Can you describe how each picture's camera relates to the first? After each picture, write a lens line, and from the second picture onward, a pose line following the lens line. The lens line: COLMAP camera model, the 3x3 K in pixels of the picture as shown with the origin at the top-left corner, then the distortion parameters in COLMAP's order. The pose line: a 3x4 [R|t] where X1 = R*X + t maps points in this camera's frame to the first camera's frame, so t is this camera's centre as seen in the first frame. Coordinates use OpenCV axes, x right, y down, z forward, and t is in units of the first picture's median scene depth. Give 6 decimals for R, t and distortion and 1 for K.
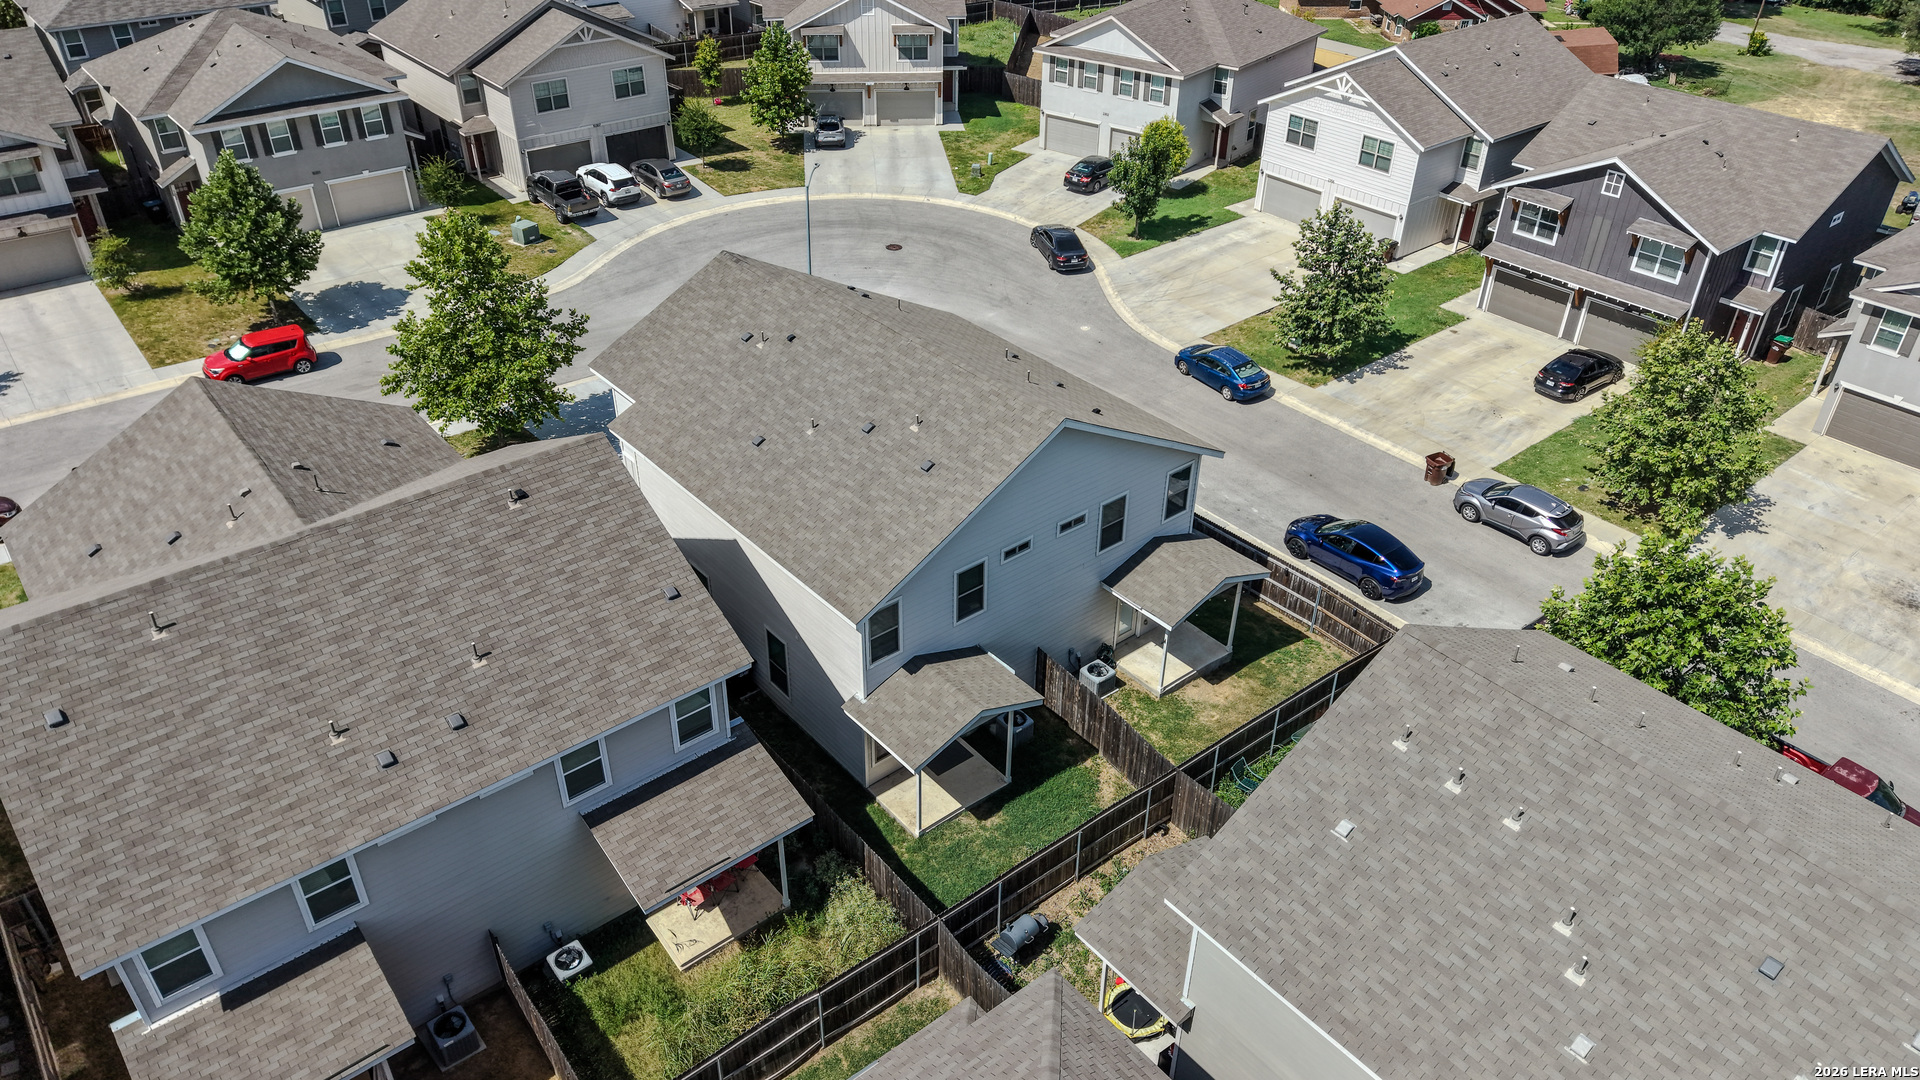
lens RADIAL K [[1254.0, 0, 1025.6], [0, 1254.0, 472.6], [0, 0, 1]] dist [0.050321, -0.068408]
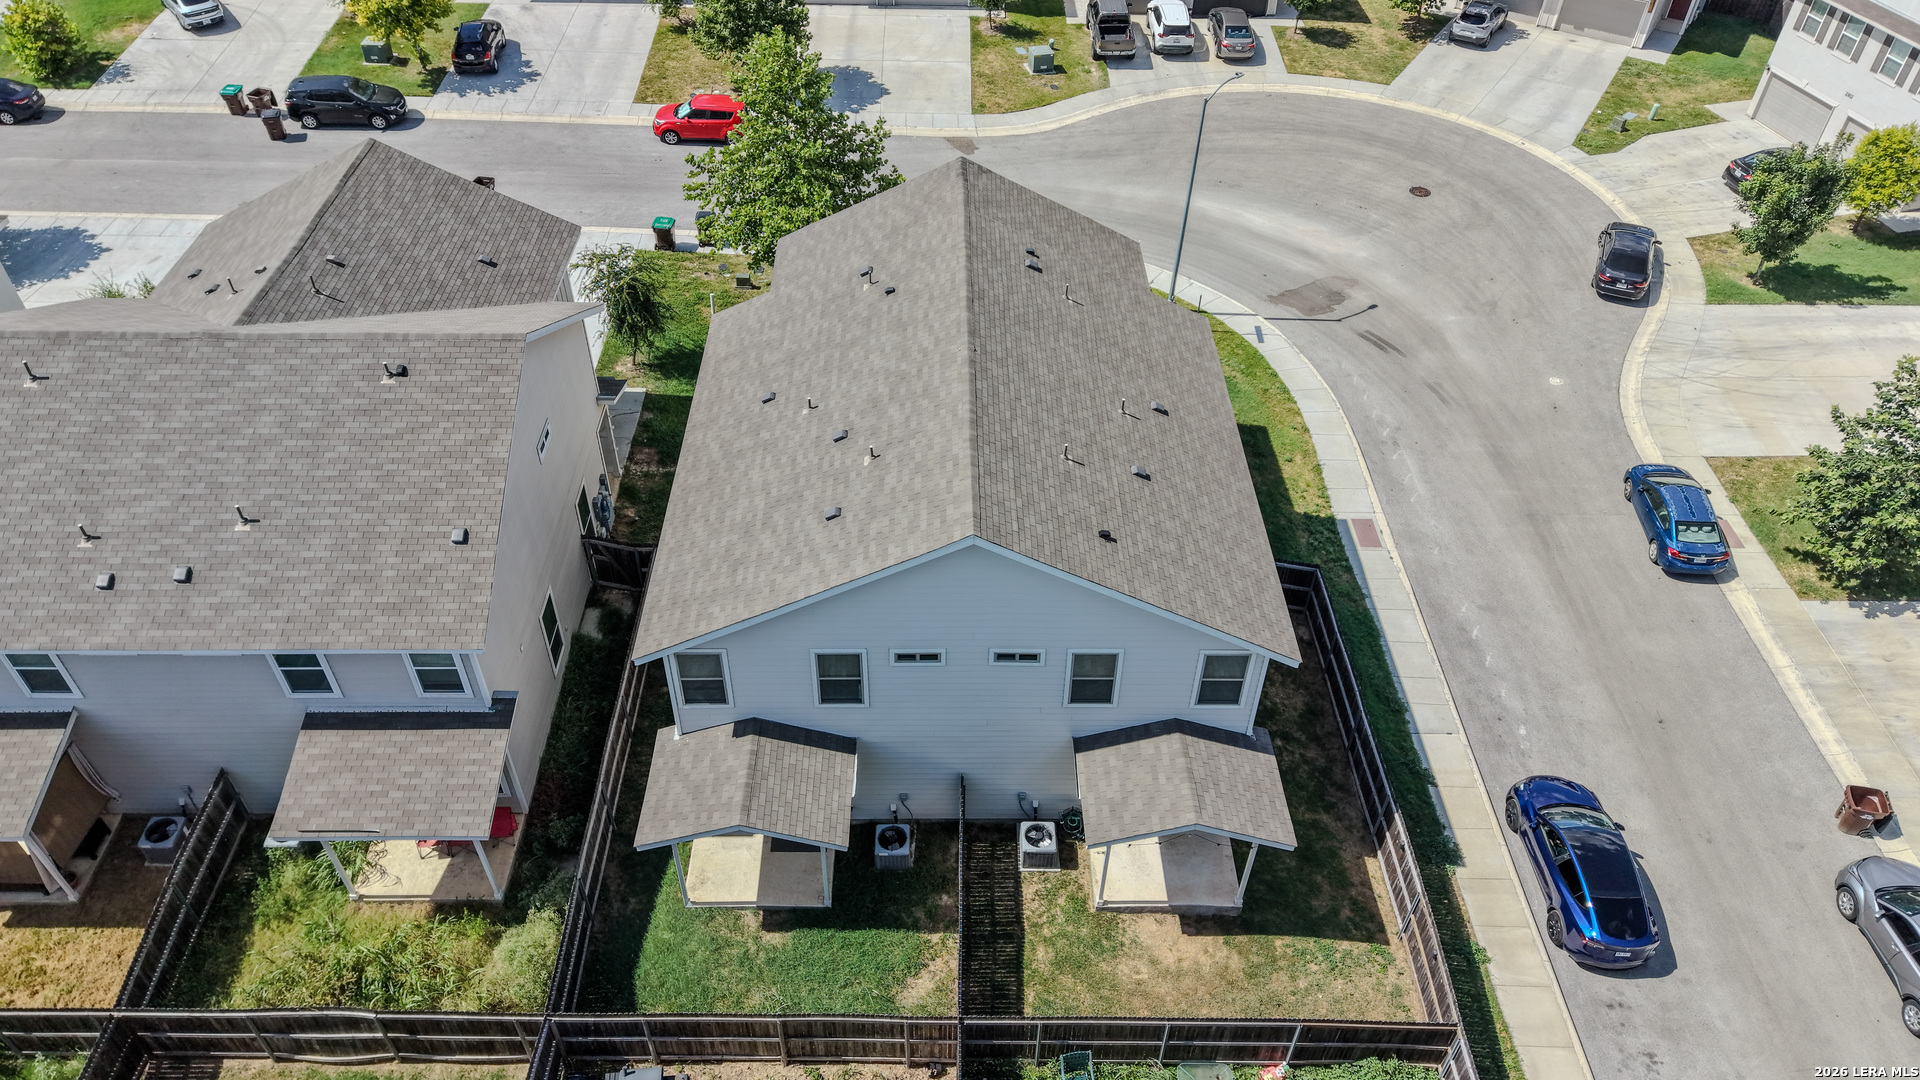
lens RADIAL K [[1331.9, 0, 969.1], [0, 1331.9, 516.8], [0, 0, 1]] dist [0.035042, -0.049821]
pose [[0.781404, 0.412506, -0.468237, 0.304527], [-0.343642, 0.910778, 0.228897, -0.179480], [0.520881, -0.017955, 0.853440, 0.266990]]
